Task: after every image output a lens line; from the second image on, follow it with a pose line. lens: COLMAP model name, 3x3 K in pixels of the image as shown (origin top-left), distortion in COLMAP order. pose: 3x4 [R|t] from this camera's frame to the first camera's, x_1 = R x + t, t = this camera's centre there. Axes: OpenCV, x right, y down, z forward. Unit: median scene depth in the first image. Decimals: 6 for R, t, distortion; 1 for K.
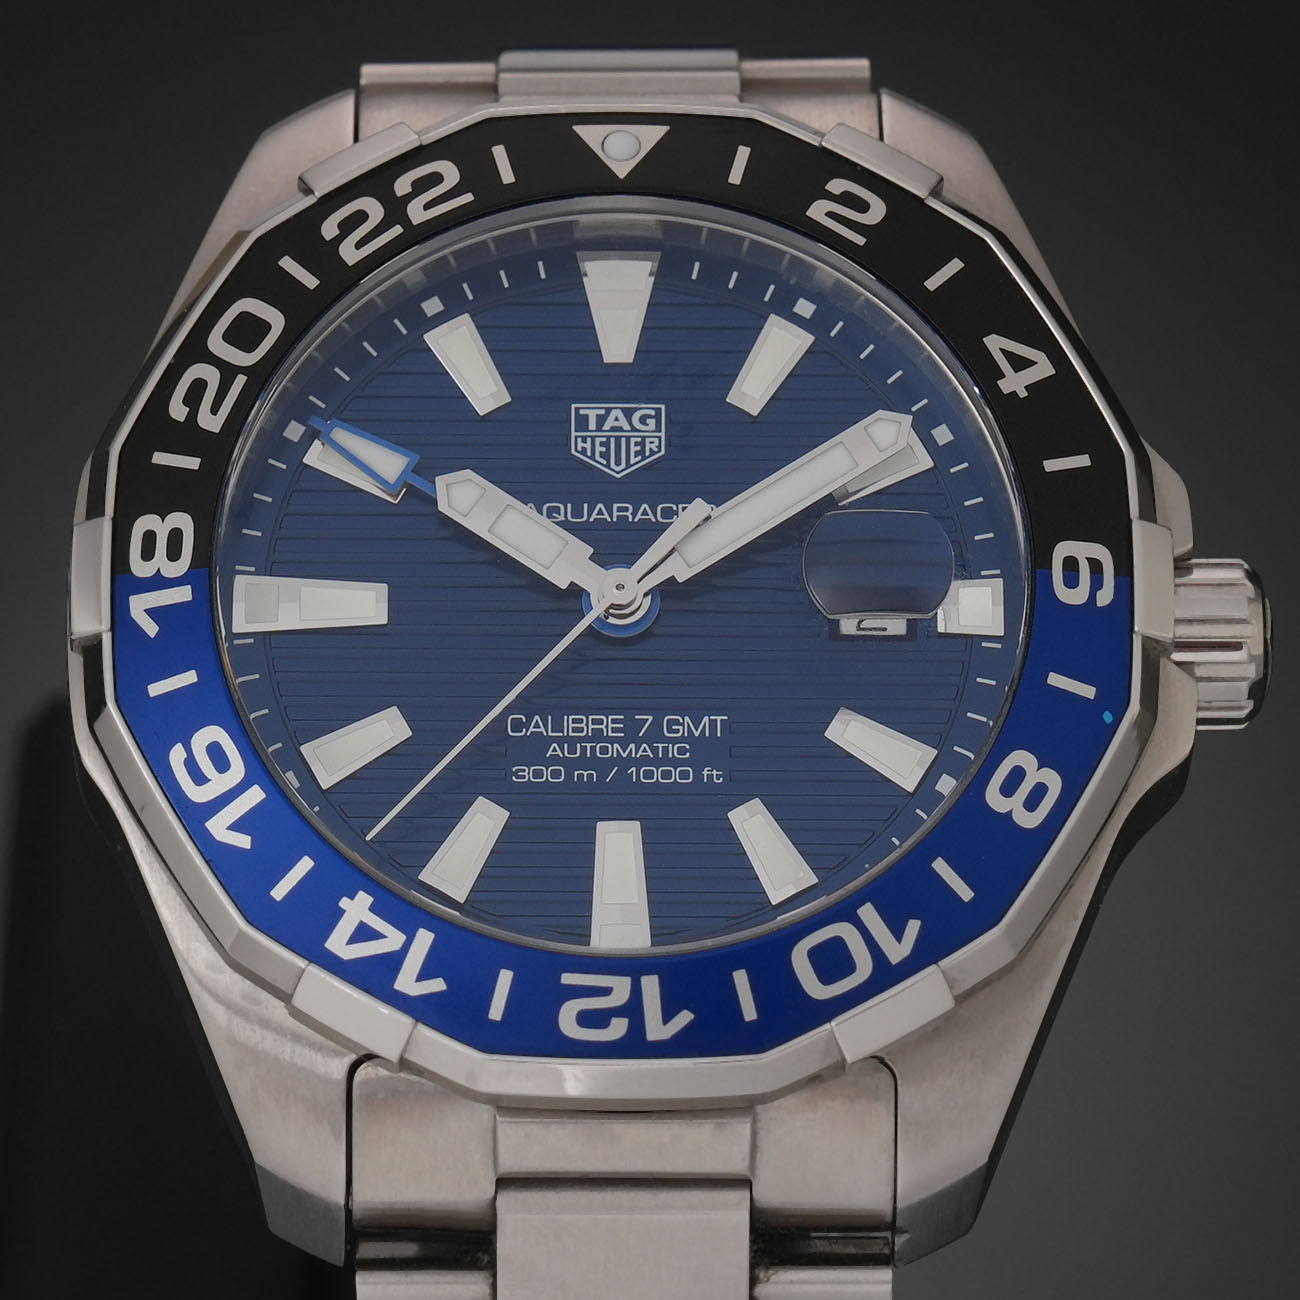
lens RADIAL K [[9748.7, 0, 650.0], [0, 9748.7, 650.0], [0, 0, 1]] dist [-2.800859, 567.874136]
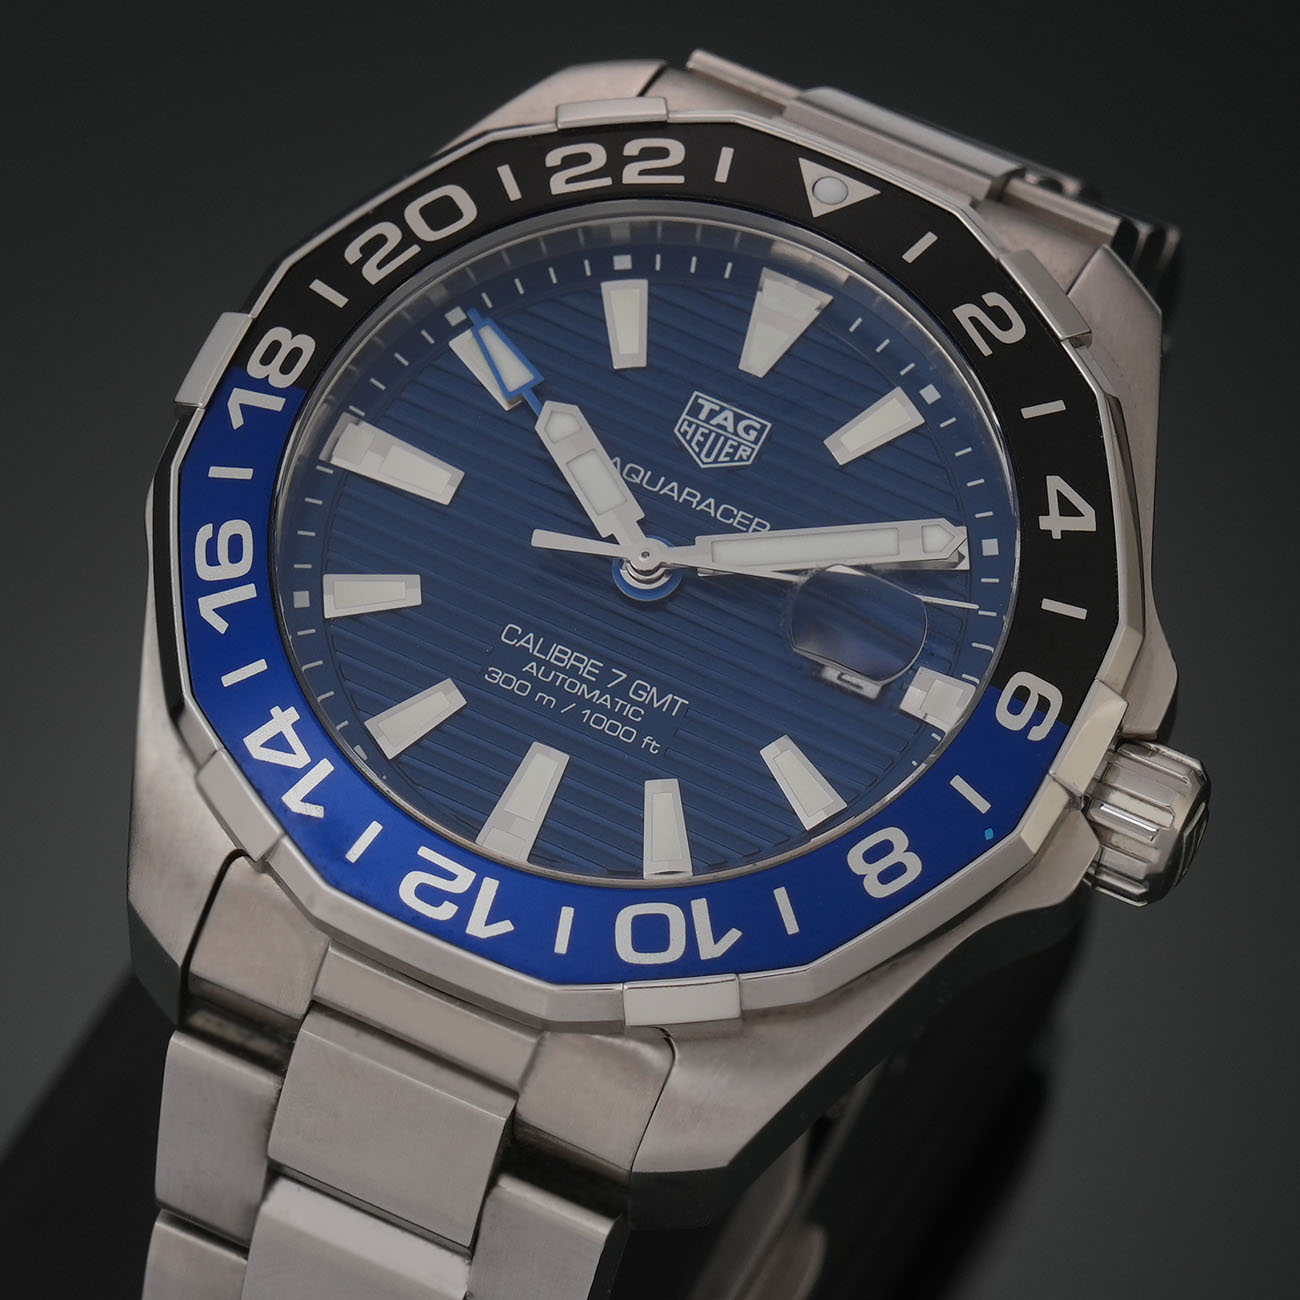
lens RADIAL K [[9748.7, 0, 650.0], [0, 9748.7, 650.0], [0, 0, 1]] dist [-2.800859, 567.874136]
pose [[0.897534, 0.387535, -0.210355, 0.230298], [-0.392372, 0.919589, 0.019995, -0.018558], [0.201189, 0.064591, 0.977421, -0.065955]]
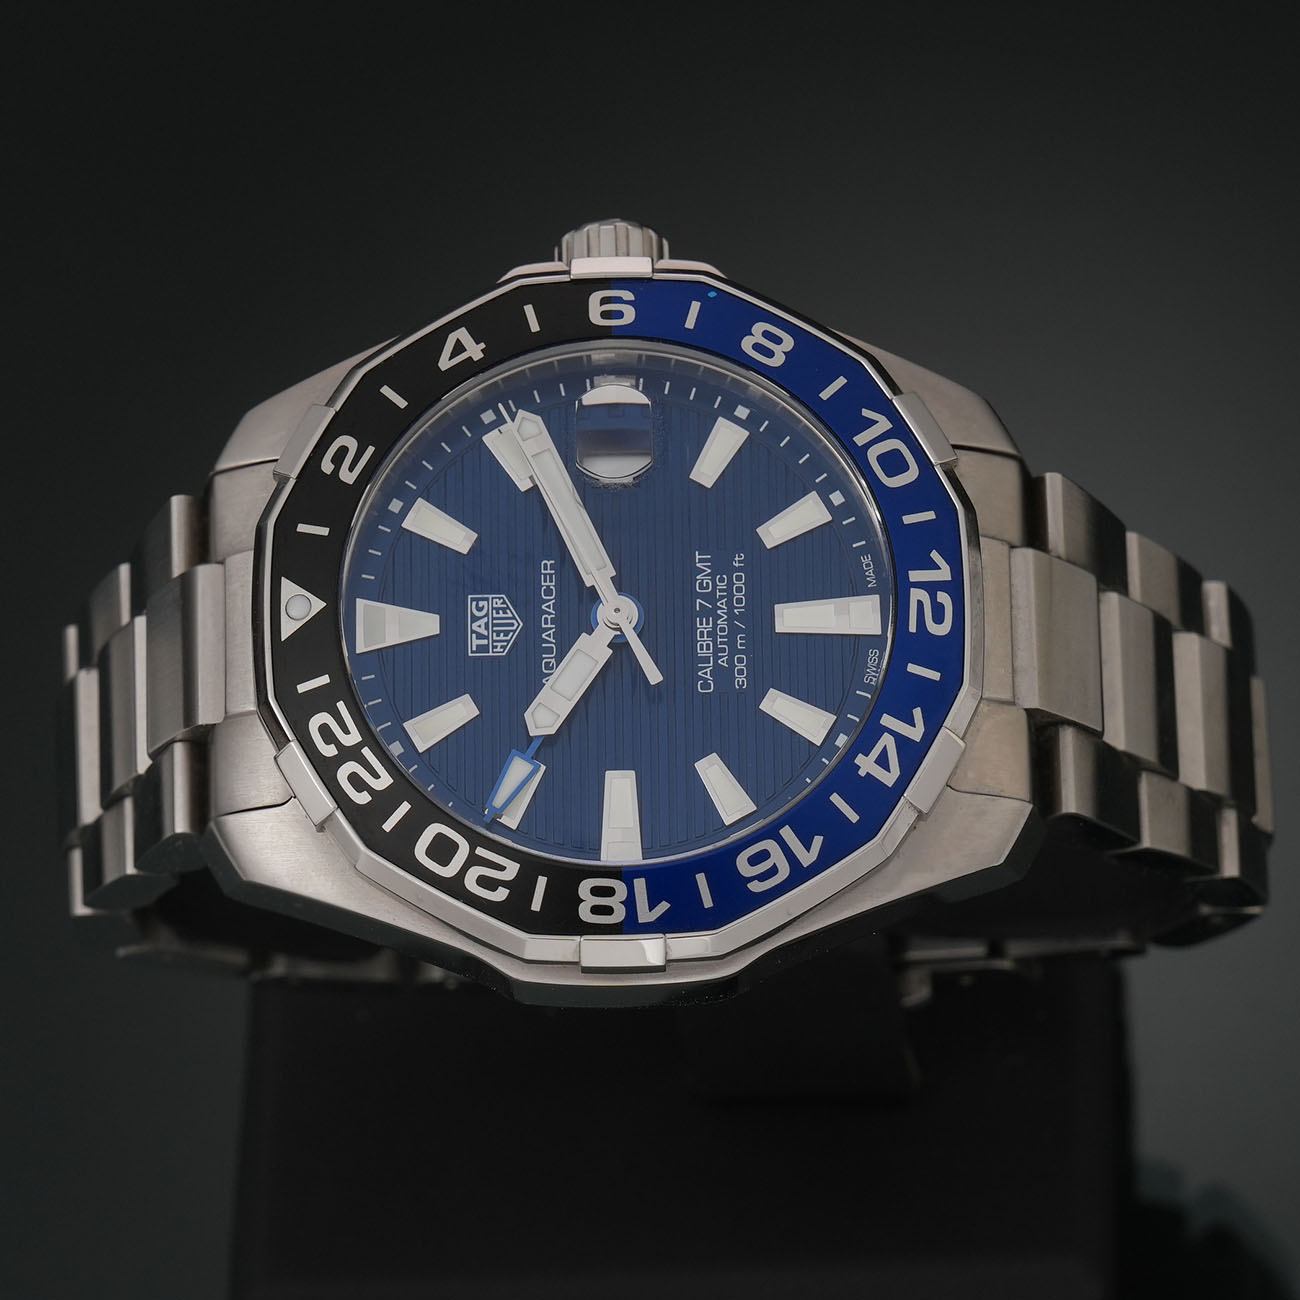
lens RADIAL K [[9748.7, 0, 650.0], [0, 9748.7, 650.0], [0, 0, 1]] dist [-2.800859, 567.874136]
pose [[-0.013473, -0.952404, 0.304542, -0.455313], [0.935143, 0.095830, 0.341064, -0.501288], [-0.354015, 0.289386, 0.889342, -0.307700]]
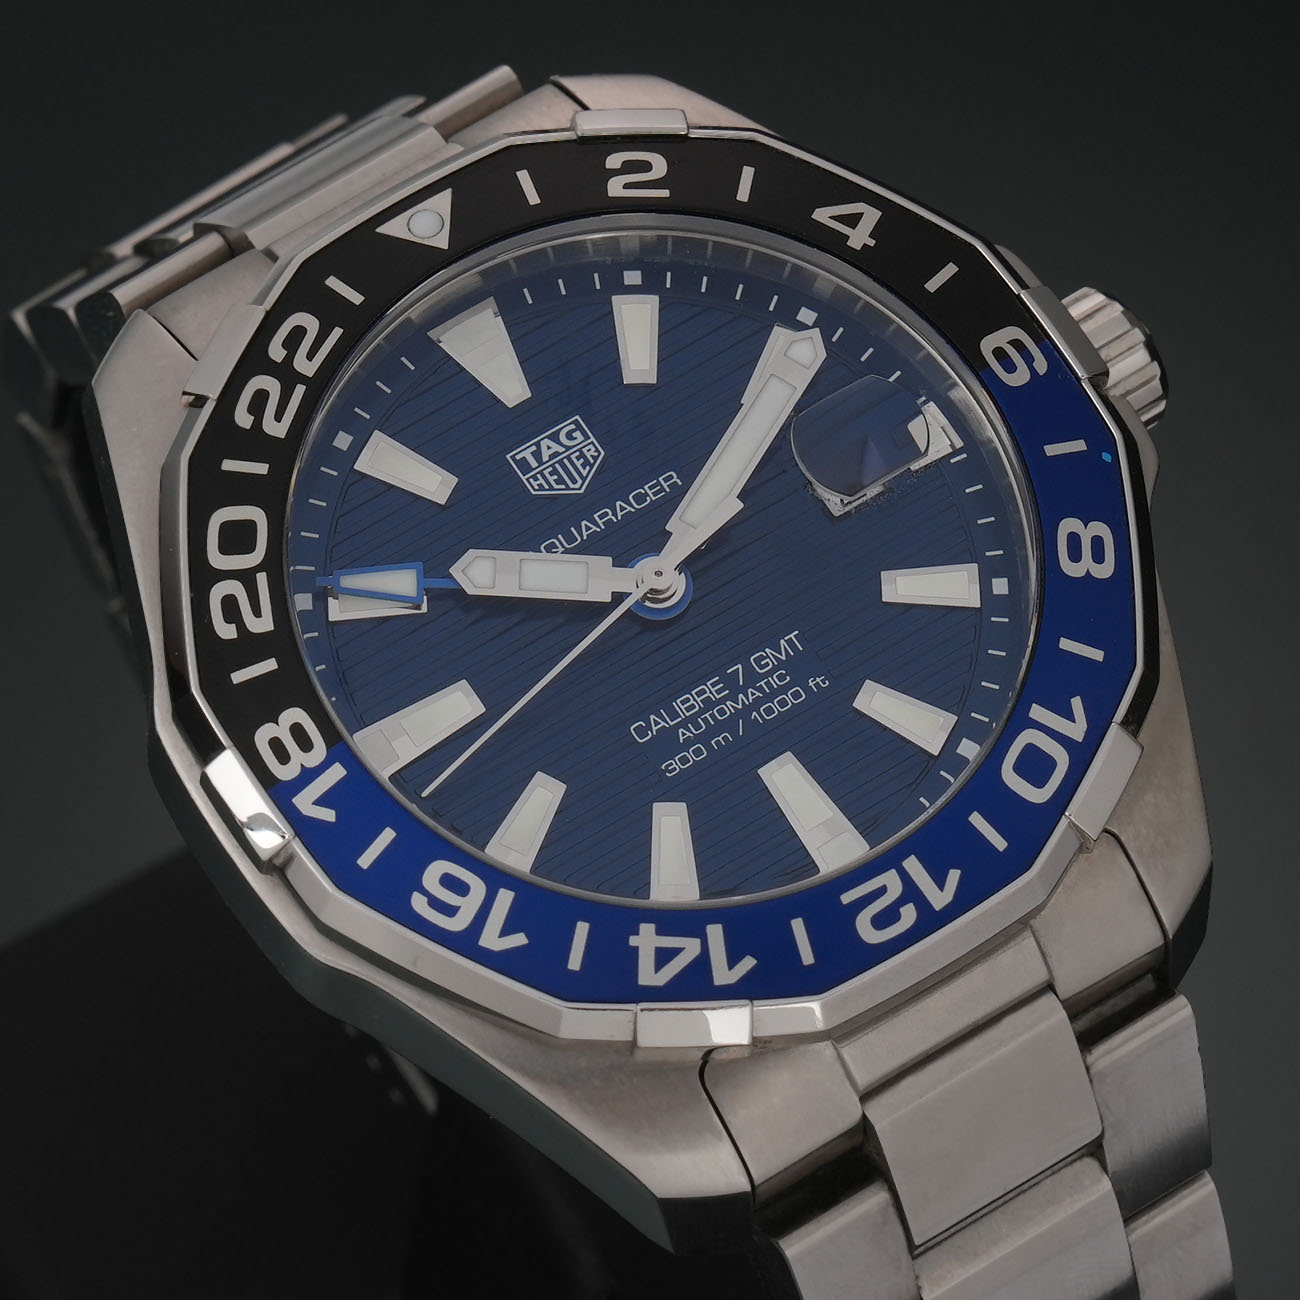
lens RADIAL K [[9748.7, 0, 650.0], [0, 9748.7, 650.0], [0, 0, 1]] dist [-2.800859, 567.874136]
pose [[0.831993, -0.484029, 0.271116, -0.299078], [0.484801, 0.871907, 0.068890, -0.073521], [-0.269733, 0.074122, 0.960078, -0.033825]]
